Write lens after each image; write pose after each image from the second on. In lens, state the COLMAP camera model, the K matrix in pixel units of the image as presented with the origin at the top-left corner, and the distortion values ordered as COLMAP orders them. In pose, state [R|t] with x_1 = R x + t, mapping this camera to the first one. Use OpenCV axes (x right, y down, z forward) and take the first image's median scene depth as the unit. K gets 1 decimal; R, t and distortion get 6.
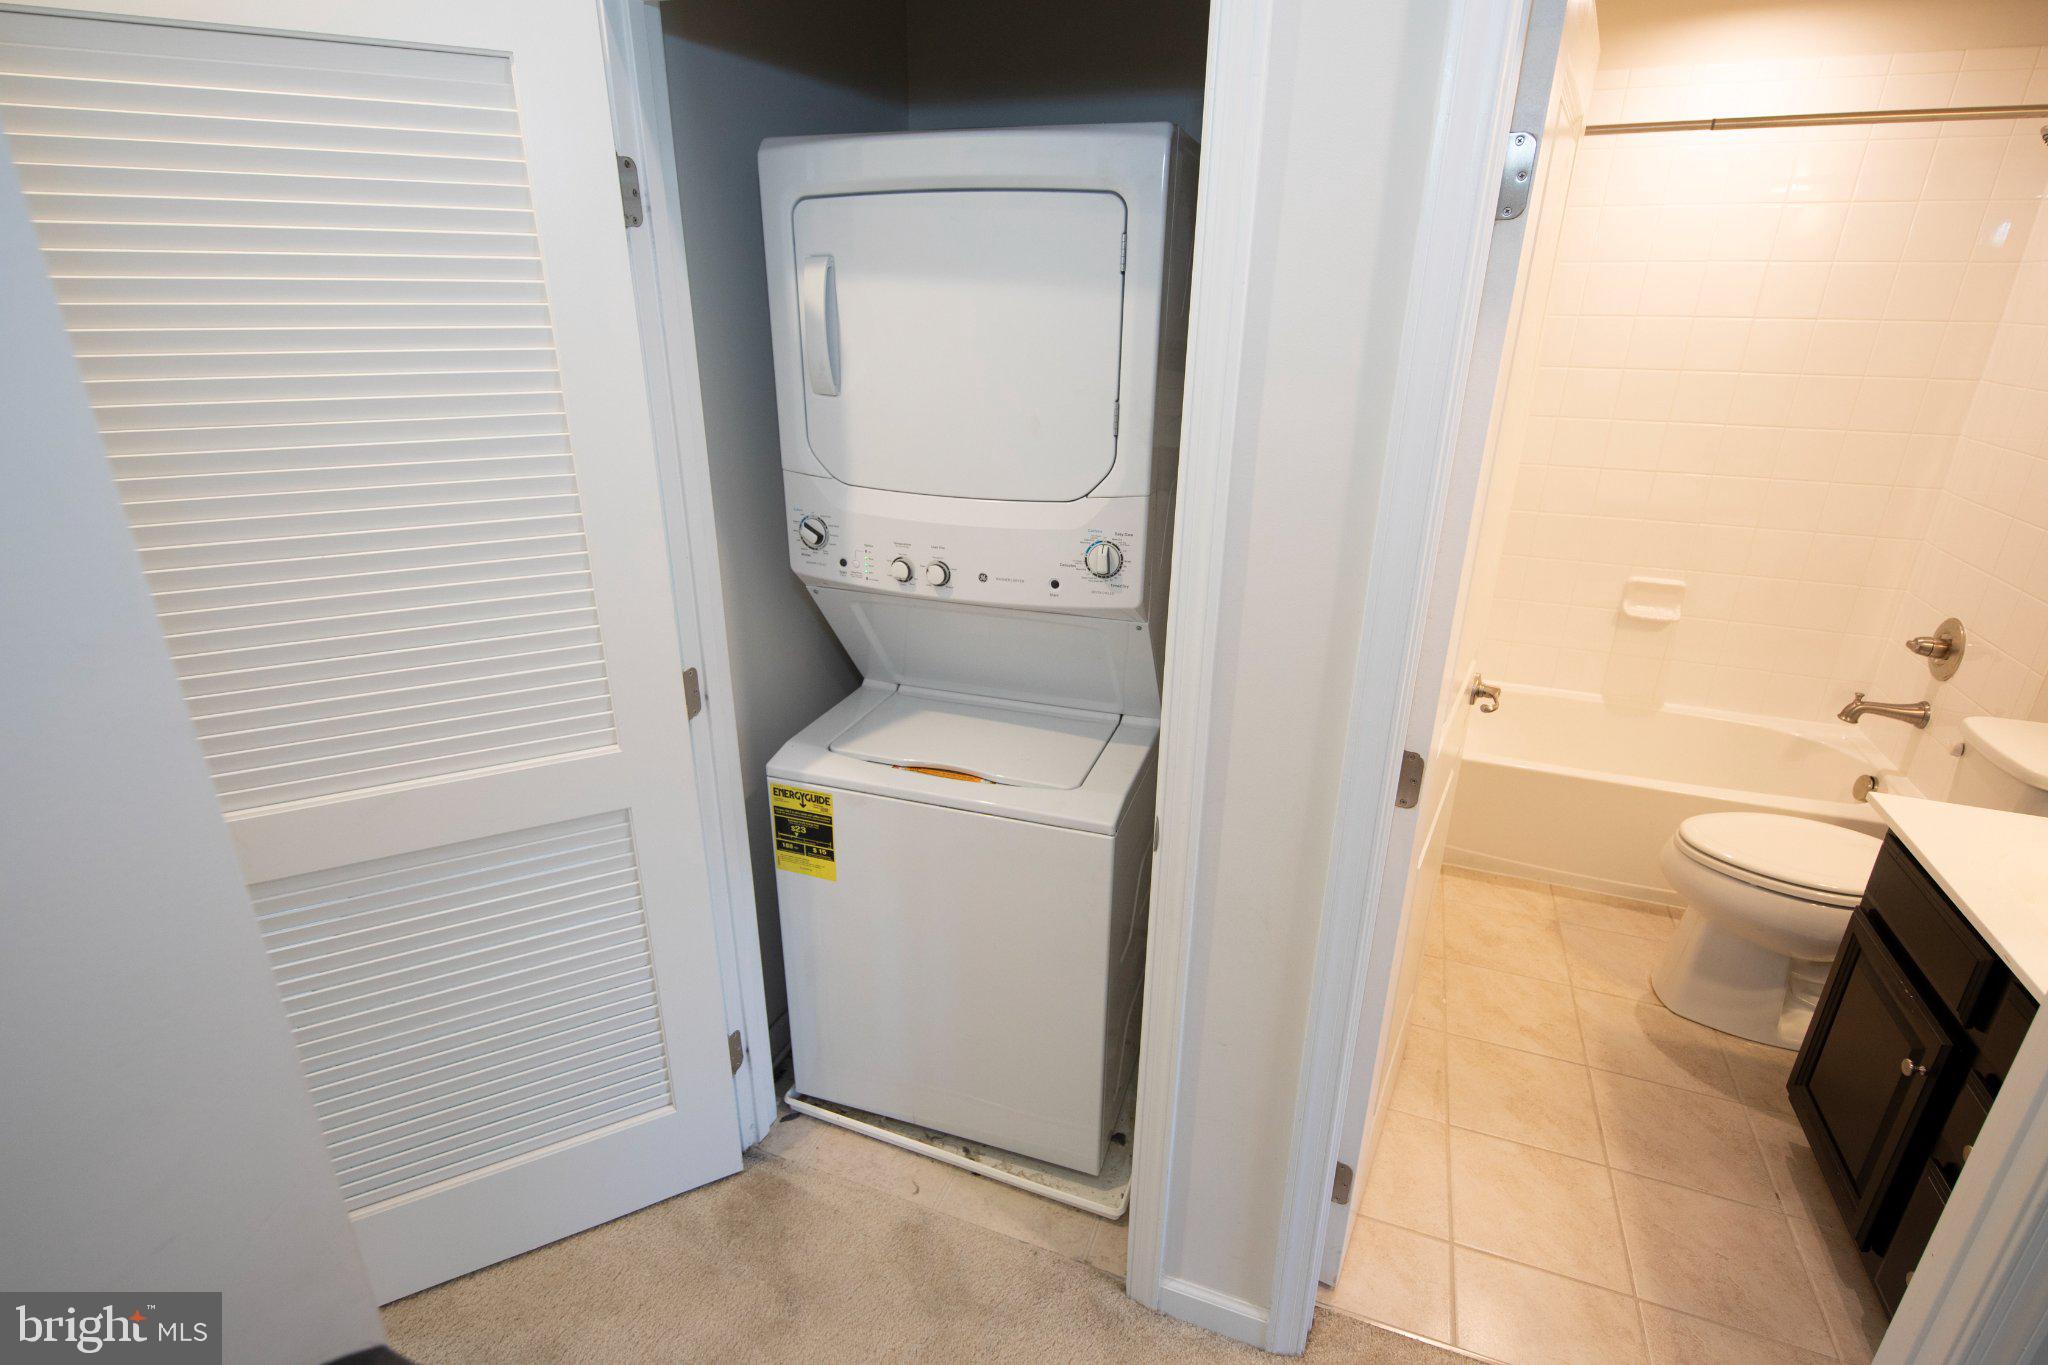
lens RADIAL K [[986.0, 0, 1024.0], [0, 986.0, 682.5], [0, 0, 1]] dist [0.022407, -0.009848]
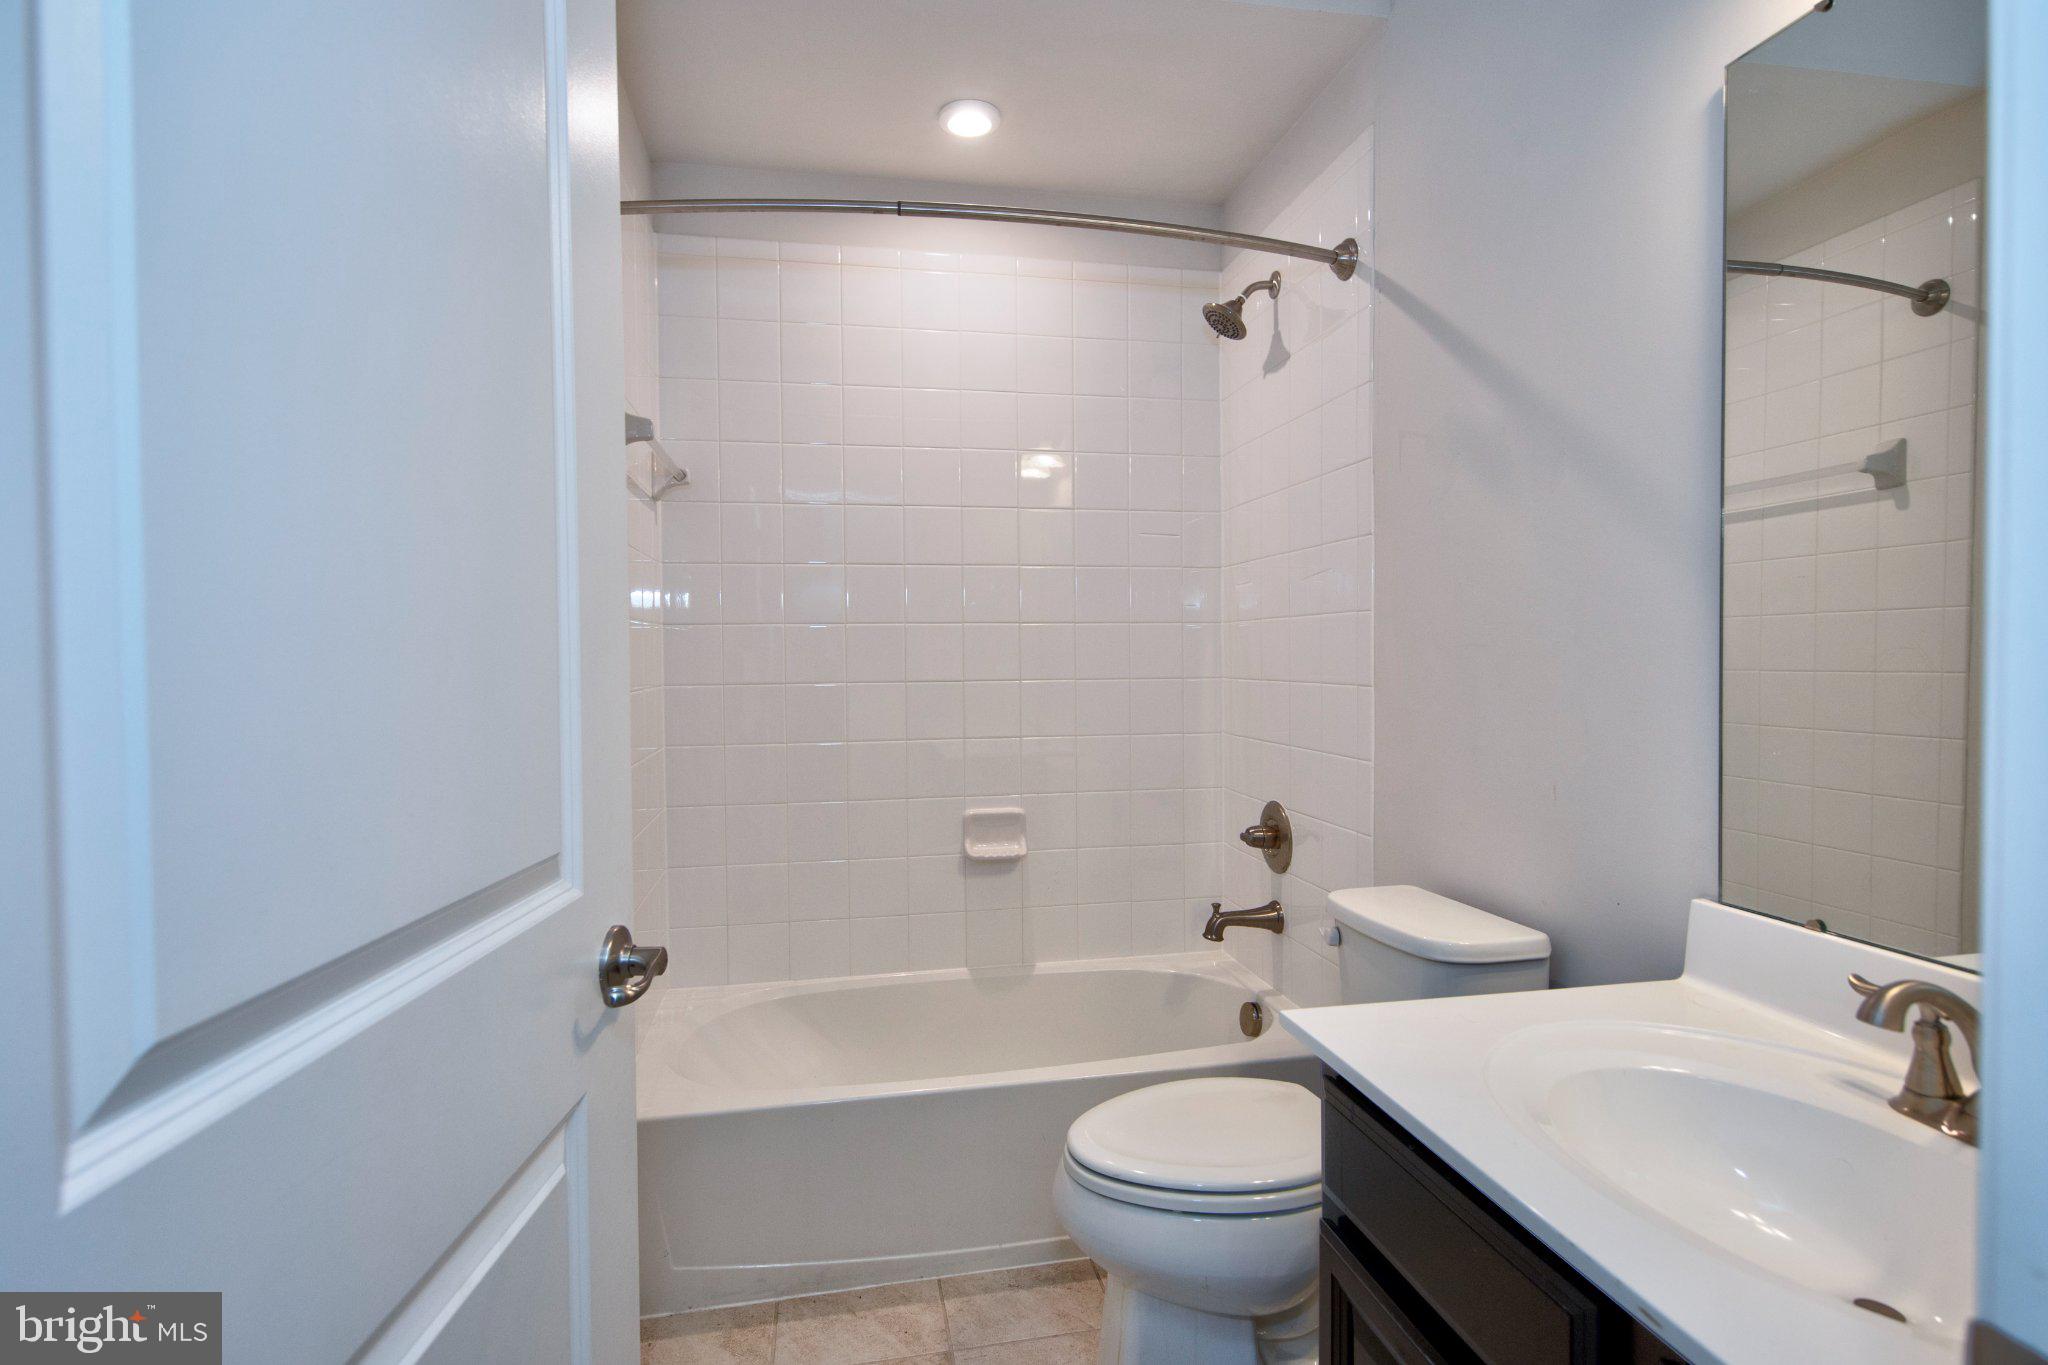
lens RADIAL K [[986.0, 0, 1024.0], [0, 986.0, 682.5], [0, 0, 1]] dist [0.022407, -0.009848]
pose [[0.847406, -0.030441, 0.530072, 0.264439], [0.211643, 0.934976, -0.284652, 0.039862], [-0.486940, 0.353402, 0.798747, 0.346569]]
